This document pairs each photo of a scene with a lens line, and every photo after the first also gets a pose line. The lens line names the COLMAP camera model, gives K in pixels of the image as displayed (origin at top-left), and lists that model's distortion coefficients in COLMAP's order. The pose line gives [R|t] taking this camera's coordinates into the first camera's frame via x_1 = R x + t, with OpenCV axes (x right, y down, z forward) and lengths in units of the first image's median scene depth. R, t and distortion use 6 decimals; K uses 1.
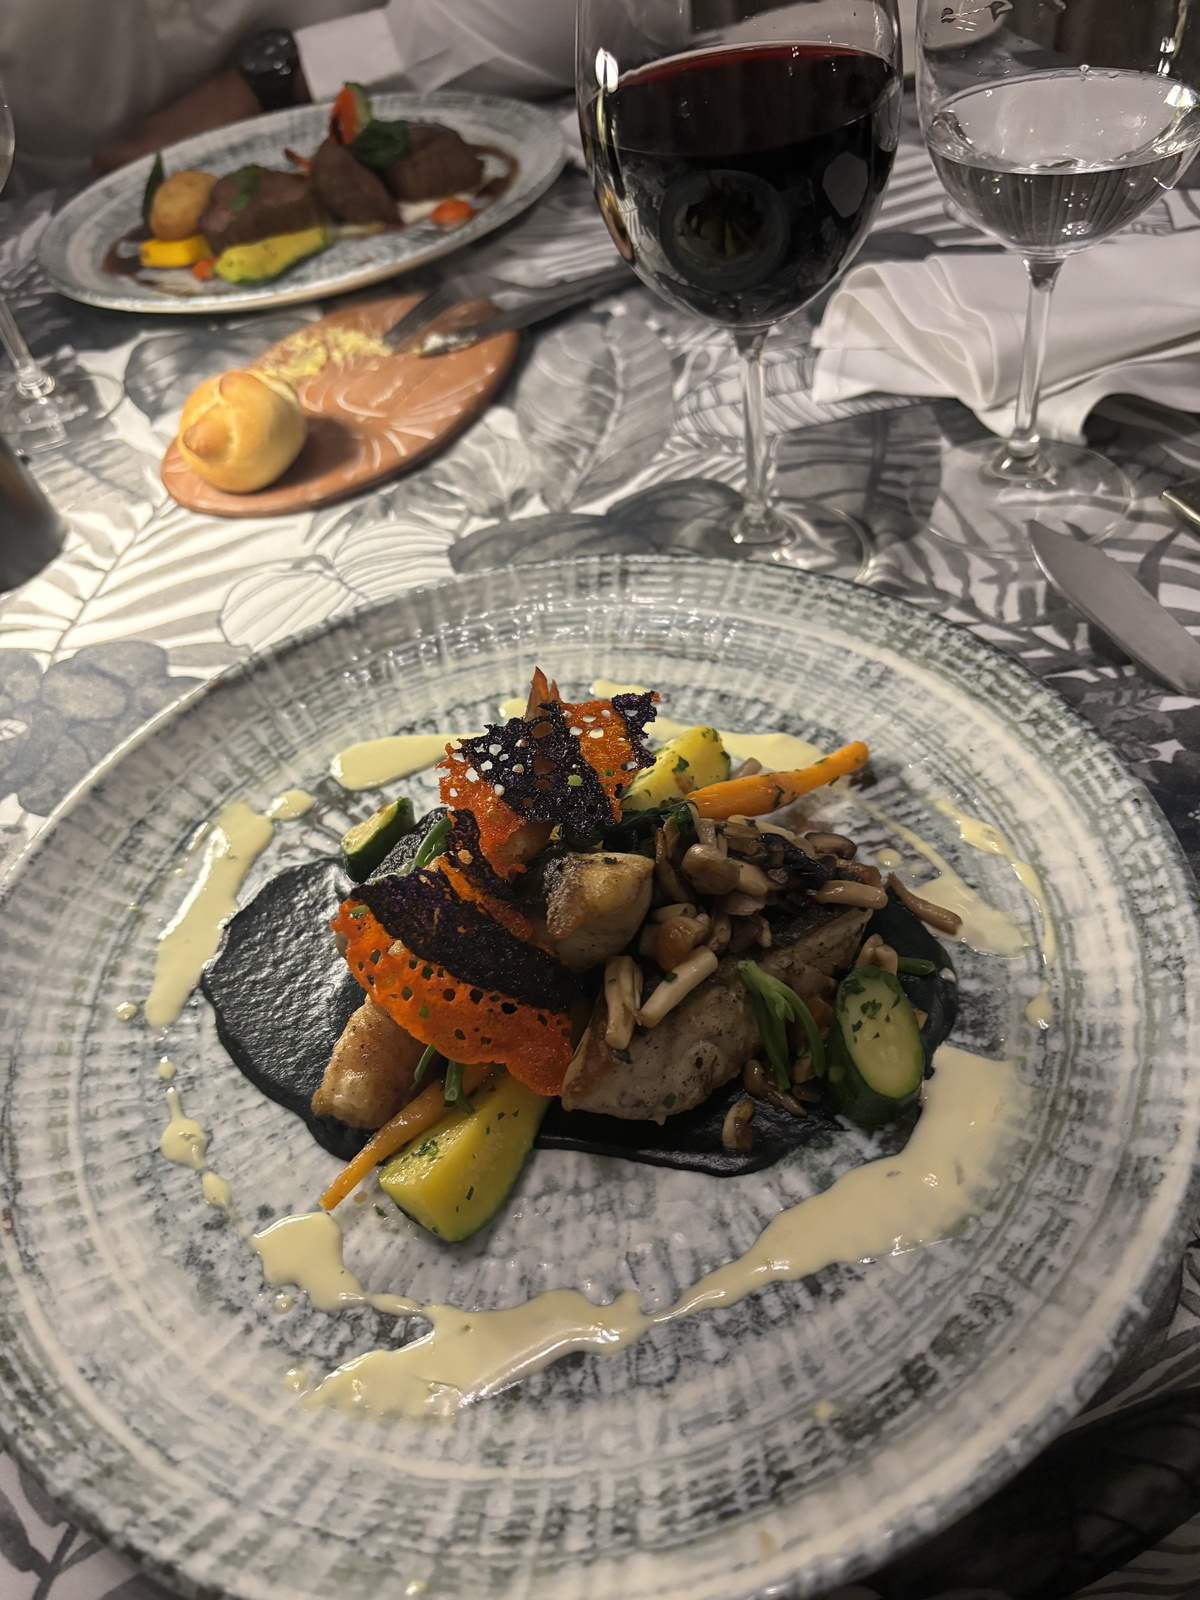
lens RADIAL K [[1269.2, 0, 590.7], [0, 1269.2, 802.1], [0, 0, 1]] dist [0.035288, 0.003427]
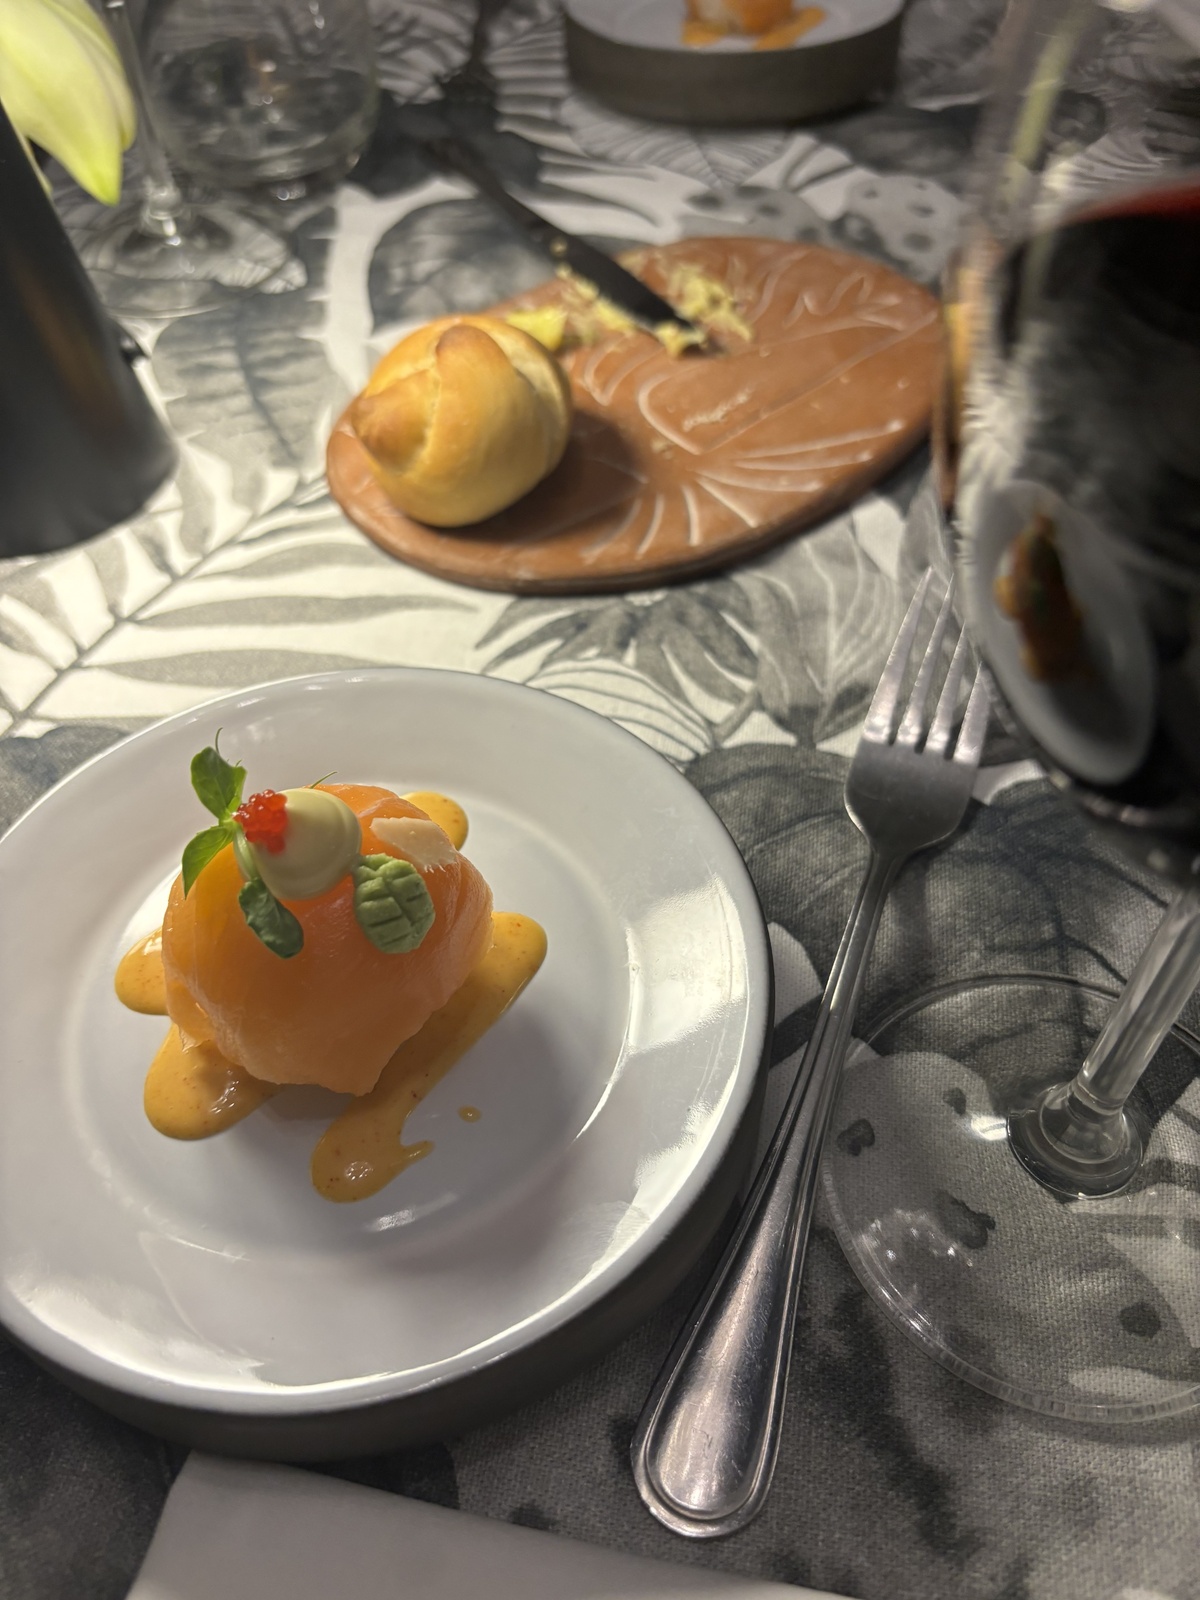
lens RADIAL K [[1269.2, 0, 590.7], [0, 1269.2, 802.1], [0, 0, 1]] dist [0.035288, 0.003427]
pose [[0.914894, 0.372397, -0.155847, -0.056419], [-0.351096, 0.924550, 0.148119, -0.237388], [0.199247, -0.080796, 0.976613, 0.417995]]
